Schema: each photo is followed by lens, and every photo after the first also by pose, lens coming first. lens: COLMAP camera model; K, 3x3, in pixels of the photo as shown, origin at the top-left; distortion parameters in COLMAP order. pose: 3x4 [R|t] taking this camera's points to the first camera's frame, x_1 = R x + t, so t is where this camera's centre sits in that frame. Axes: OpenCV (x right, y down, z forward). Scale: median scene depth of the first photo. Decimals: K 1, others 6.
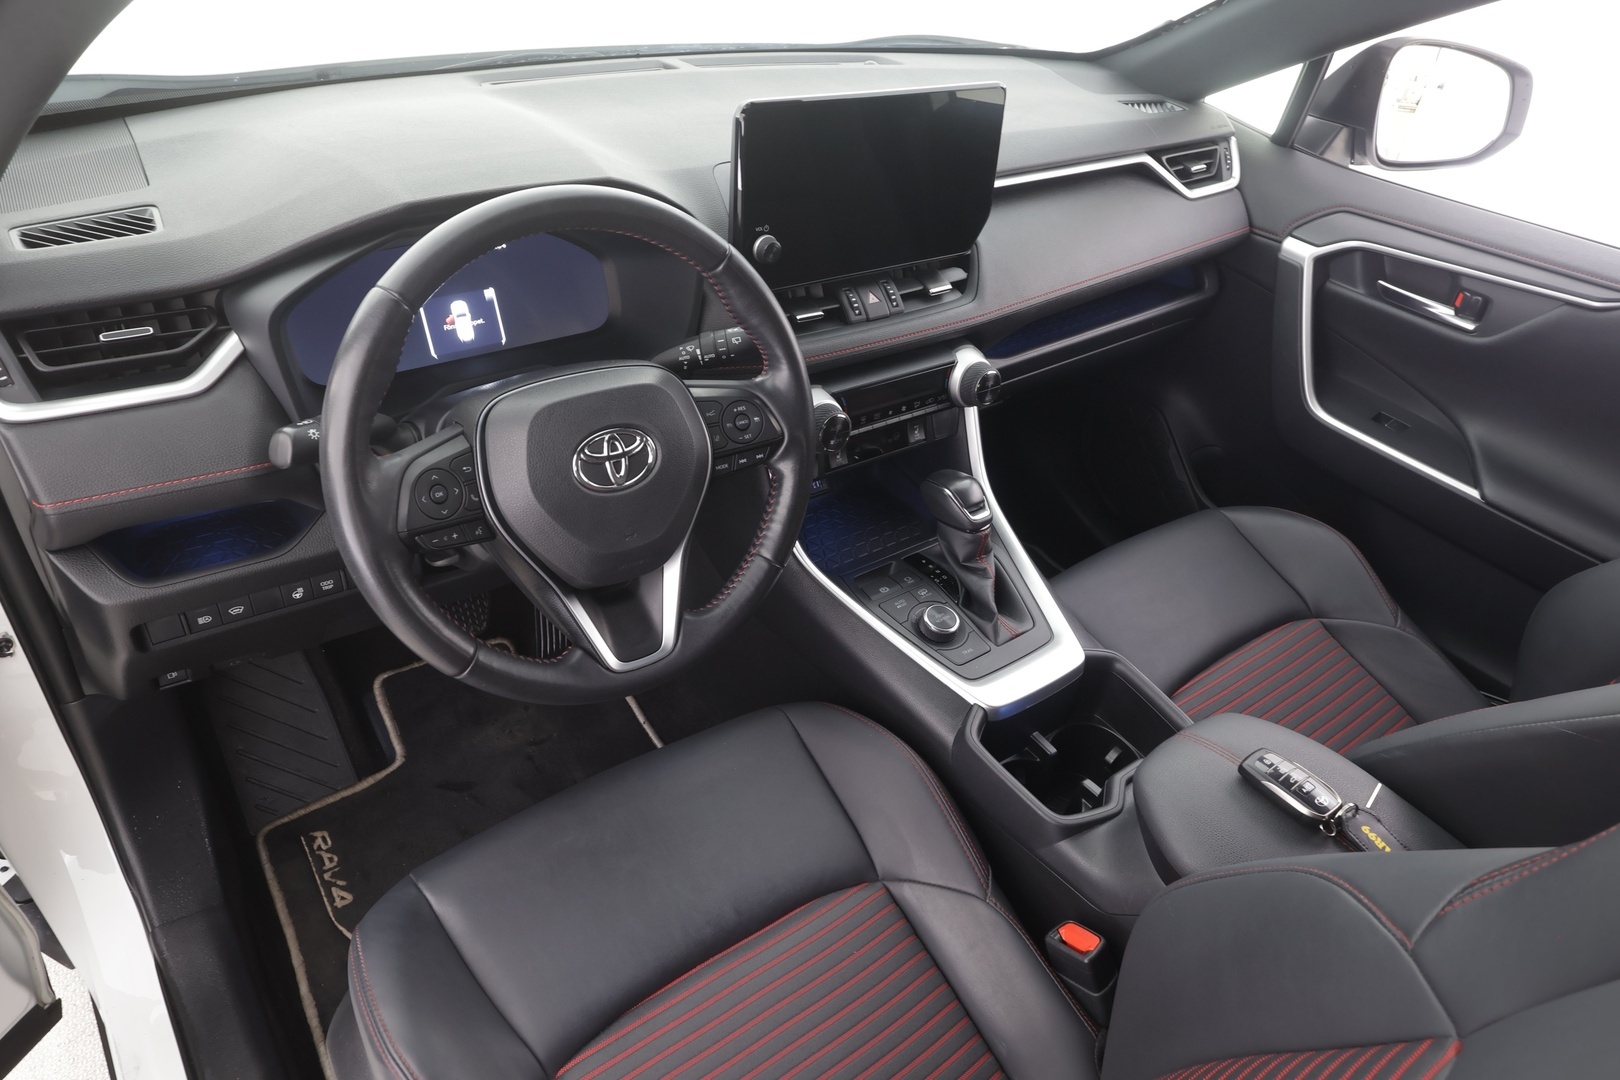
lens RADIAL K [[1051.6, 0, 810.3], [0, 1051.6, 549.1], [0, 0, 1]] dist [0.007160, 0.001593]
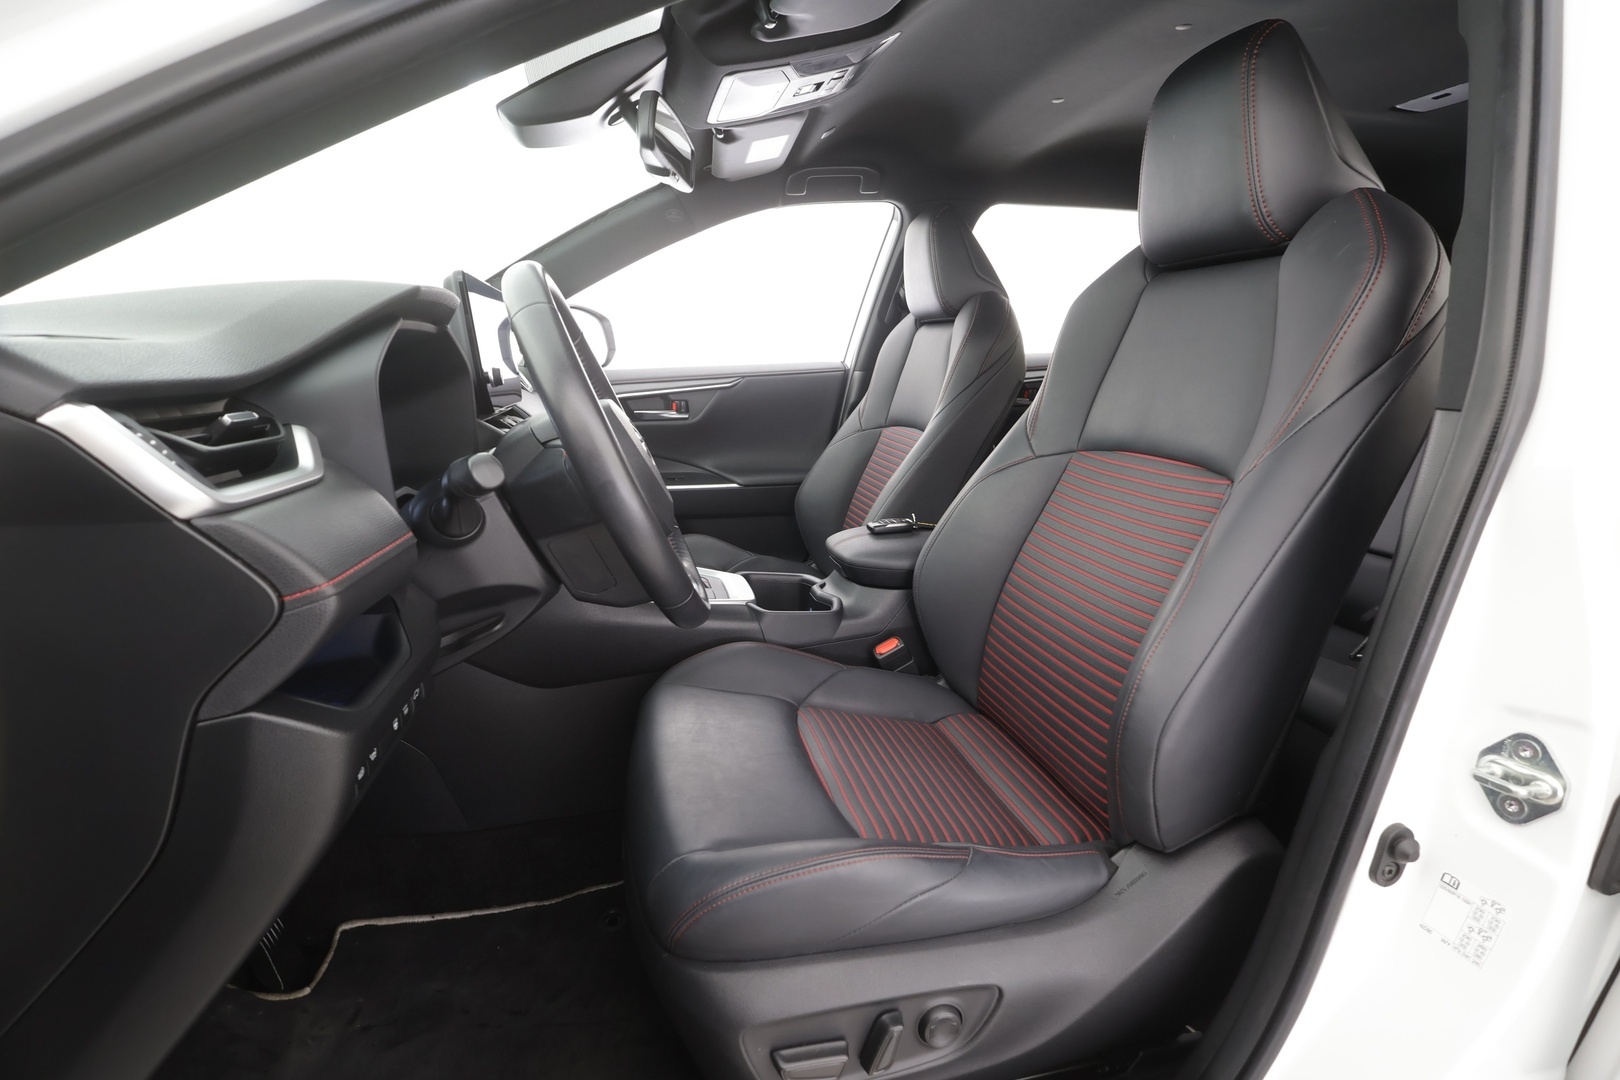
lens RADIAL K [[757.1, 0, 812.2], [0, 757.1, 544.1], [0, 0, 1]] dist [-0.000444, 0.000878]
pose [[0.399197, -0.334837, 0.853538, -0.682426], [0.577158, 0.815111, 0.049827, 0.061490], [-0.712412, 0.472736, 0.518643, 0.248482]]
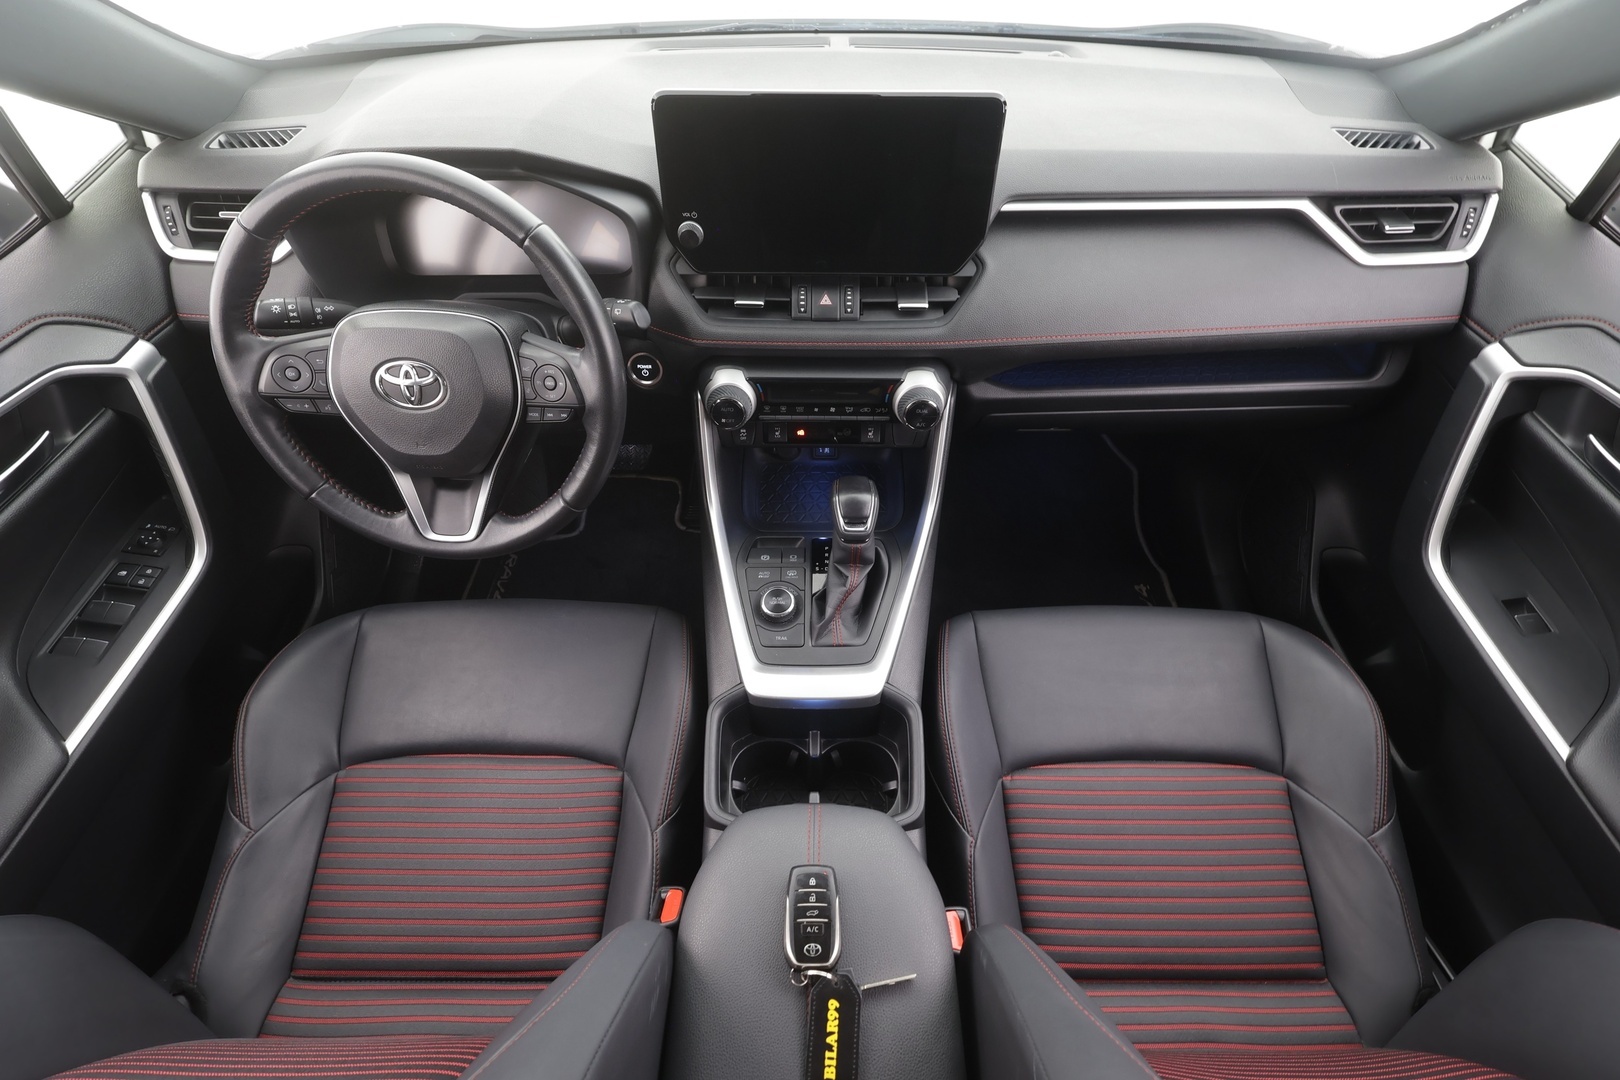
lens RADIAL K [[757.1, 0, 812.2], [0, 757.1, 544.1], [0, 0, 1]] dist [-0.000444, 0.000878]
pose [[0.790732, 0.387653, -0.473781, 0.490130], [-0.297366, 0.919736, 0.256239, -0.198985], [0.535085, -0.061730, 0.842540, 0.331324]]
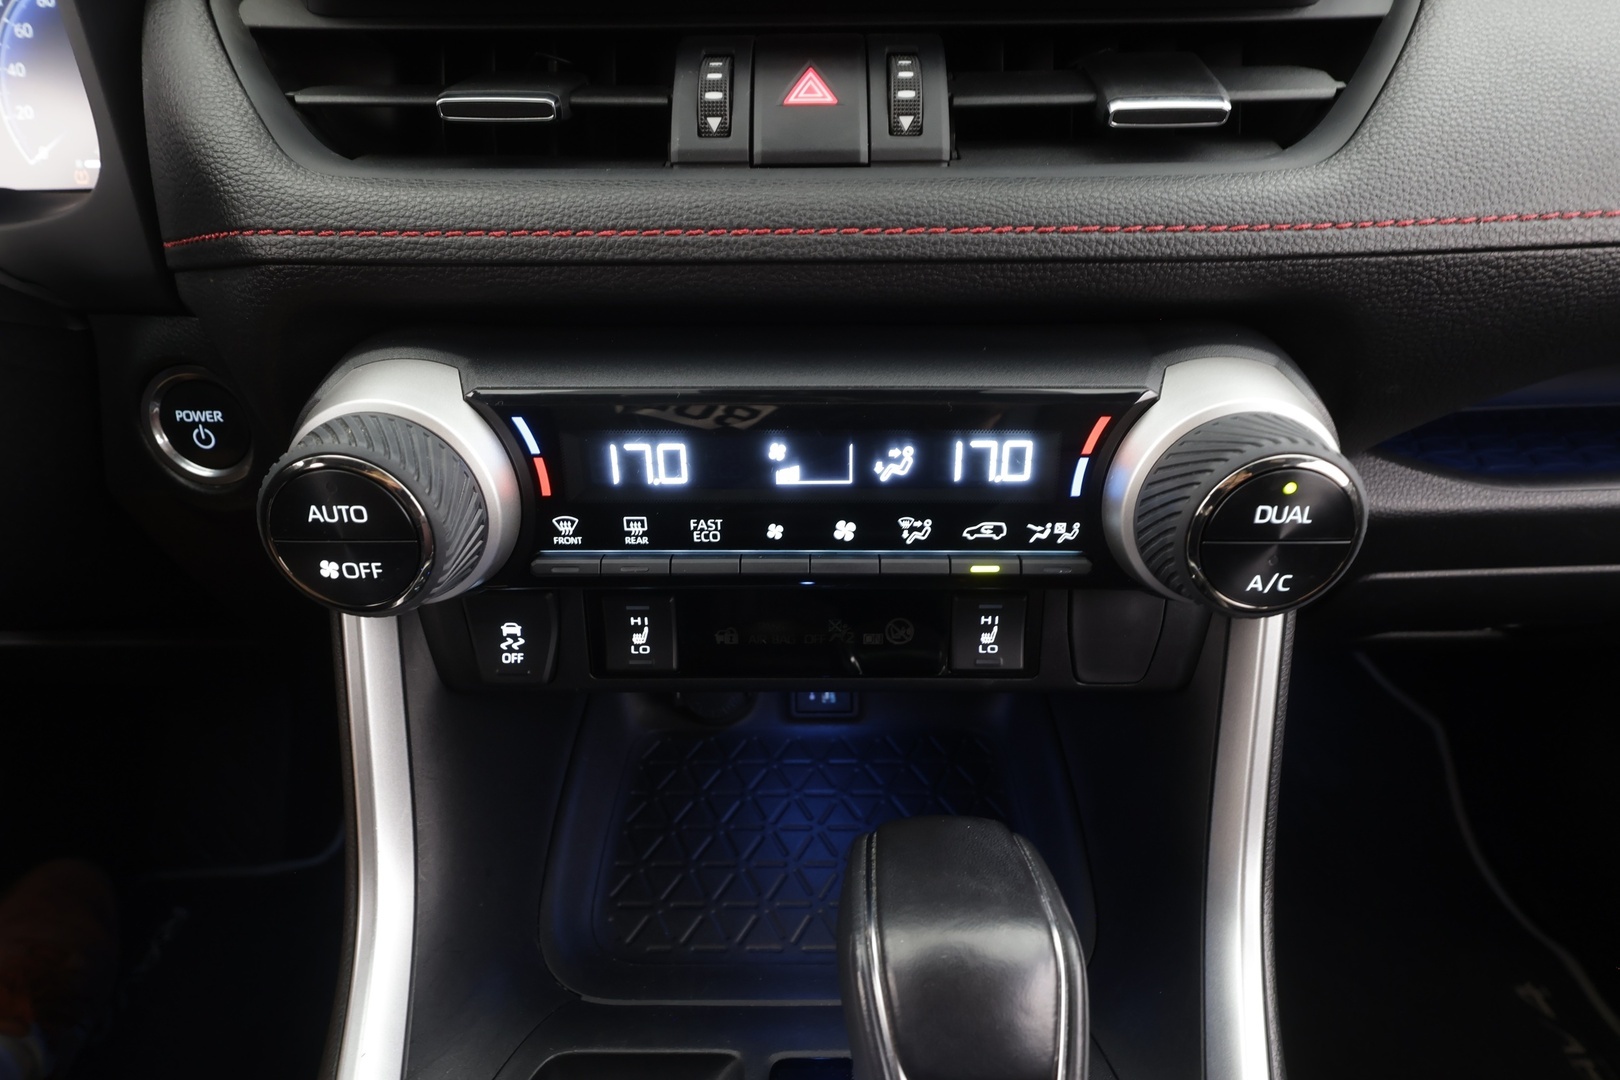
lens RADIAL K [[817.4, 0, 810.0], [0, 817.4, 540.0], [0, 0, 1]] dist [-0.001145, -0.000214]
pose [[0.785367, 0.225476, -0.576506, 0.195213], [-0.290199, 0.956733, -0.021150, -0.125087], [0.546793, 0.183912, 0.816819, 0.835875]]
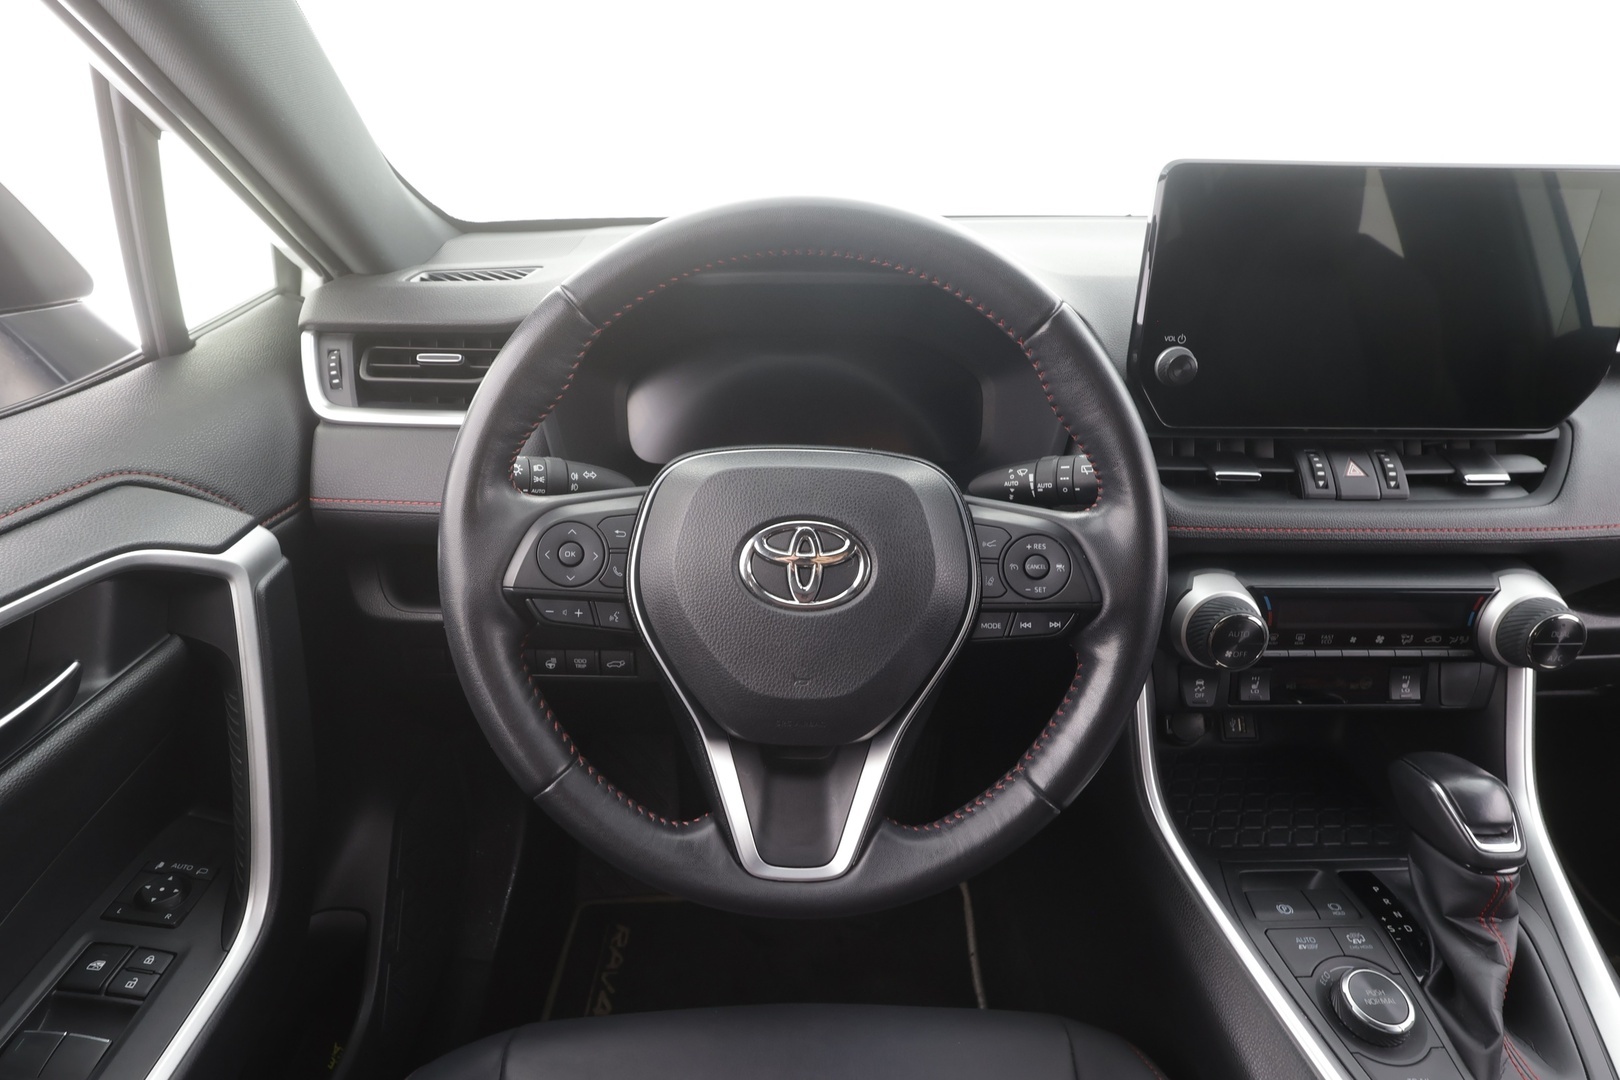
lens RADIAL K [[867.7, 0, 811.2], [0, 867.7, 545.3], [0, 0, 1]] dist [0.000541, 0.000244]
pose [[0.812185, 0.164696, -0.559670, 0.093945], [-0.288169, 0.947379, -0.139398, -0.013375], [0.507261, 0.274497, 0.816908, 0.370358]]
